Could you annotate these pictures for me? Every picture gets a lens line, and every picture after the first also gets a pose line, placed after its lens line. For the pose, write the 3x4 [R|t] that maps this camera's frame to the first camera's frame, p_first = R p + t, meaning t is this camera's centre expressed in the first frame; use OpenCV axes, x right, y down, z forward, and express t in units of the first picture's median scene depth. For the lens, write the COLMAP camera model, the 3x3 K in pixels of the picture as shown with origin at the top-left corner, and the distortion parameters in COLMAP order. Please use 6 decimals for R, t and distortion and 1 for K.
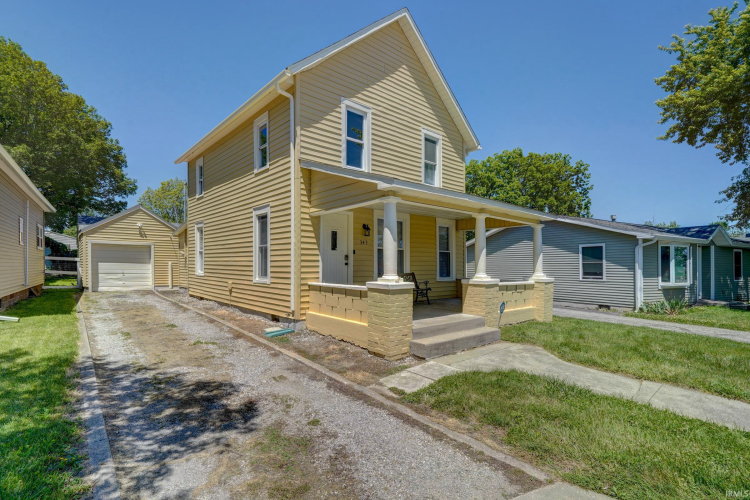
lens RADIAL K [[355.7, 0, 348.0], [0, 355.7, 261.9], [0, 0, 1]] dist [0.001096, 0.000016]
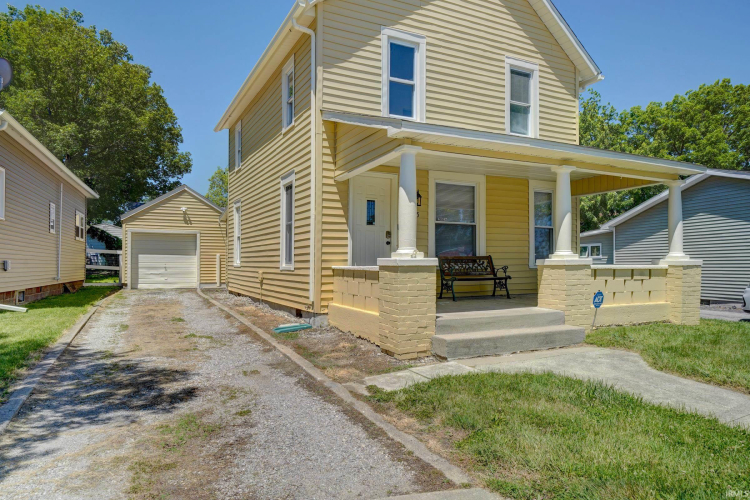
lens RADIAL K [[486.3, 0, 375.0], [0, 486.3, 250.0], [0, 0, 1]] dist [-0.000950, -0.001665]
pose [[0.976602, -0.014748, -0.214550, 0.153084], [0.010112, 0.999691, -0.022690, 0.035187], [0.214818, 0.019989, 0.976450, -0.013958]]
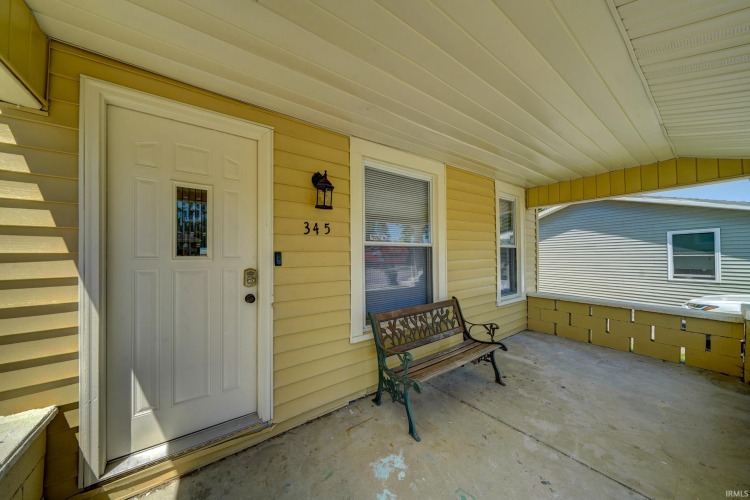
lens RADIAL K [[255.7, 0, 375.0], [0, 255.7, 250.0], [0, 0, 1]] dist [-0.001028, 0.000063]
pose [[0.999006, -0.018343, -0.040630, 0.090349], [0.018149, 0.999822, -0.005148, -0.026597], [0.040717, 0.004405, 0.999161, 0.634395]]
